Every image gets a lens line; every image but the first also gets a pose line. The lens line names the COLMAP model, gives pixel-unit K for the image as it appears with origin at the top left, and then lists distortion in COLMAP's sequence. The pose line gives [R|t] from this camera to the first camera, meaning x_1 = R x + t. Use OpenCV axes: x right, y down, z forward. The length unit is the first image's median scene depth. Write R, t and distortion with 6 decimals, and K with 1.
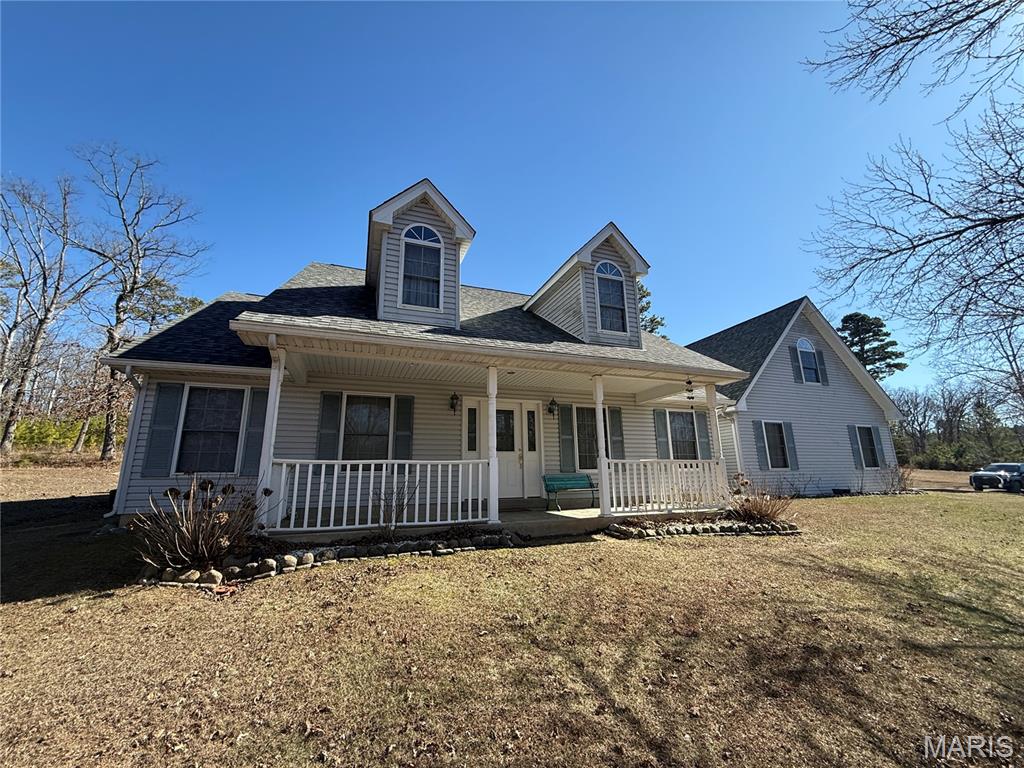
lens RADIAL K [[406.0, 0, 510.3], [0, 406.0, 384.1], [0, 0, 1]] dist [-0.000203, -0.000162]
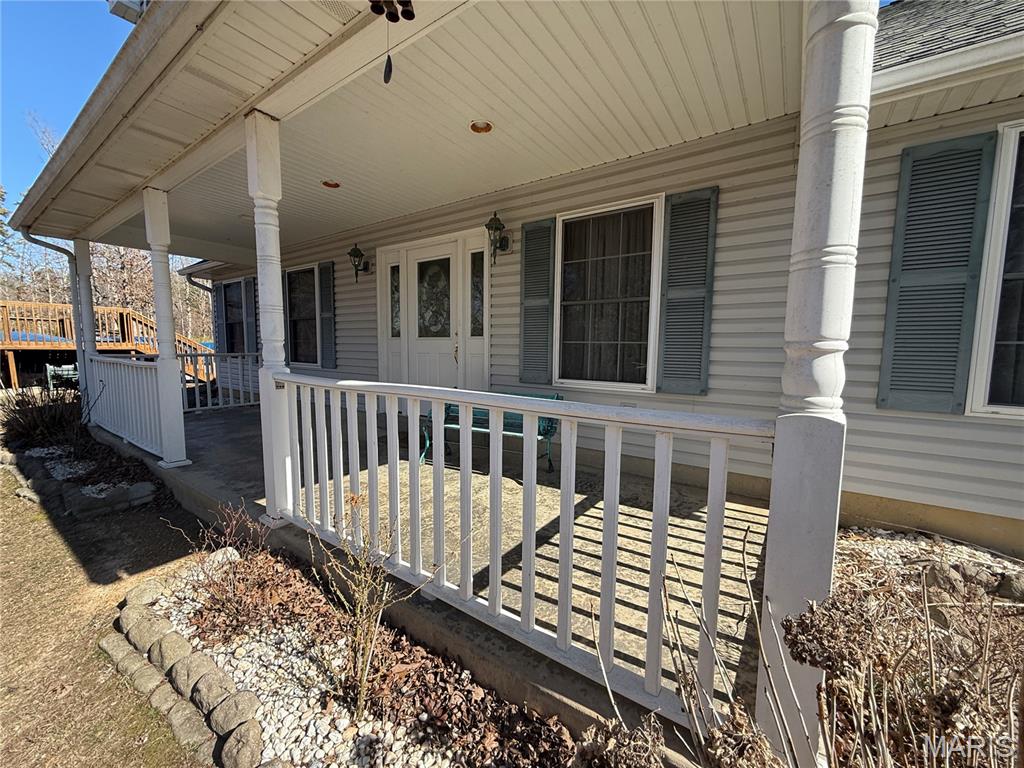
lens RADIAL K [[406.0, 0, 510.3], [0, 406.0, 384.1], [0, 0, 1]] dist [-0.000203, -0.000162]
pose [[0.562700, 0.100245, -0.820560, 0.608374], [0.169992, 0.957374, 0.233532, 0.138017], [0.808994, -0.270897, 0.521674, 0.932286]]
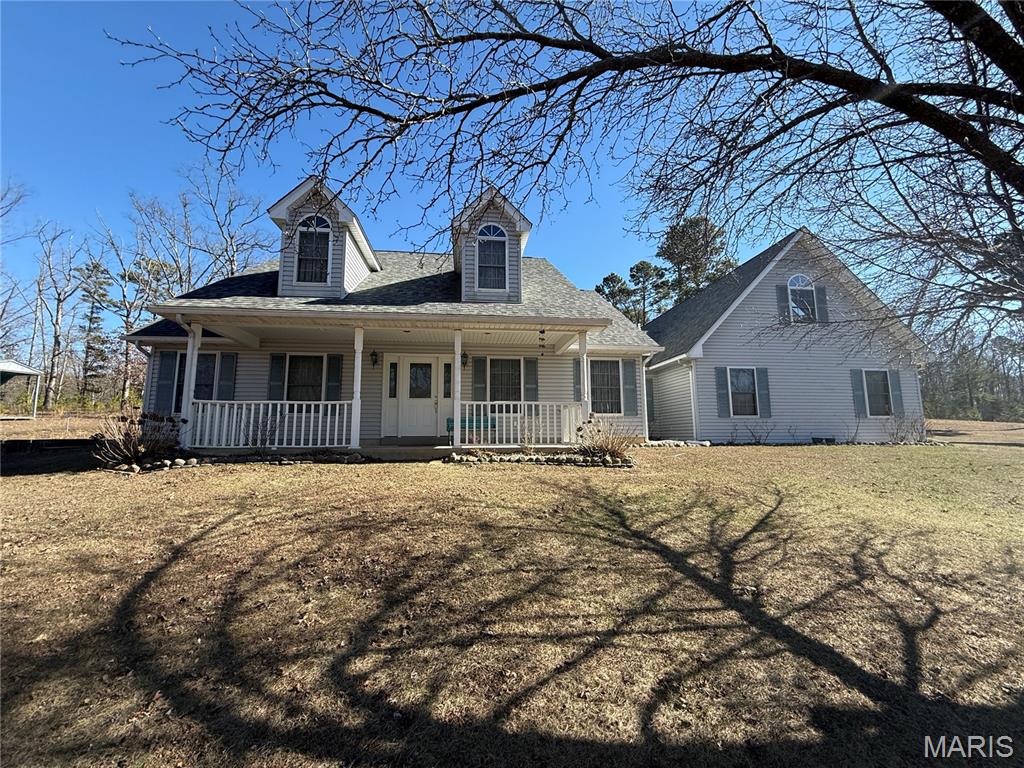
lens RADIAL K [[406.0, 0, 510.3], [0, 406.0, 384.1], [0, 0, 1]] dist [-0.000203, -0.000162]
pose [[0.969704, -0.020639, -0.243409, 0.634207], [0.044804, 0.994548, 0.094166, 0.029620], [0.240138, -0.102219, 0.965342, -0.095820]]
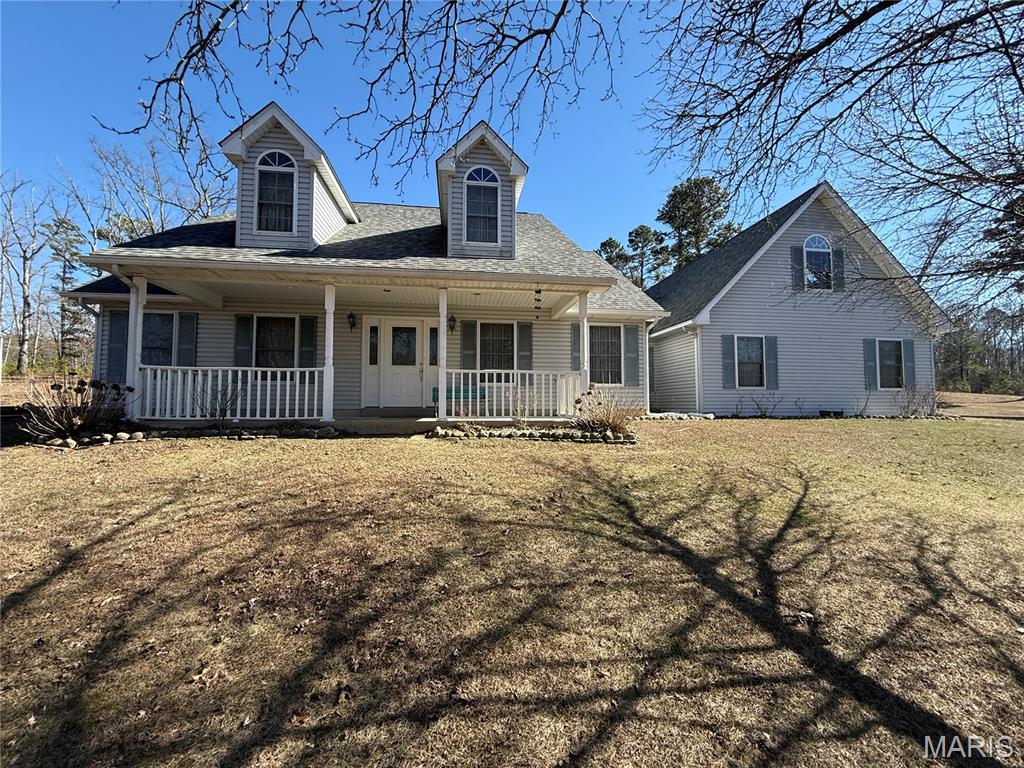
lens RADIAL K [[406.0, 0, 510.3], [0, 406.0, 384.1], [0, 0, 1]] dist [-0.000203, -0.000162]
pose [[0.973490, 0.006098, -0.228649, 0.611687], [0.034350, 0.984410, 0.172501, 0.044602], [0.226136, -0.175782, 0.958104, 0.015813]]
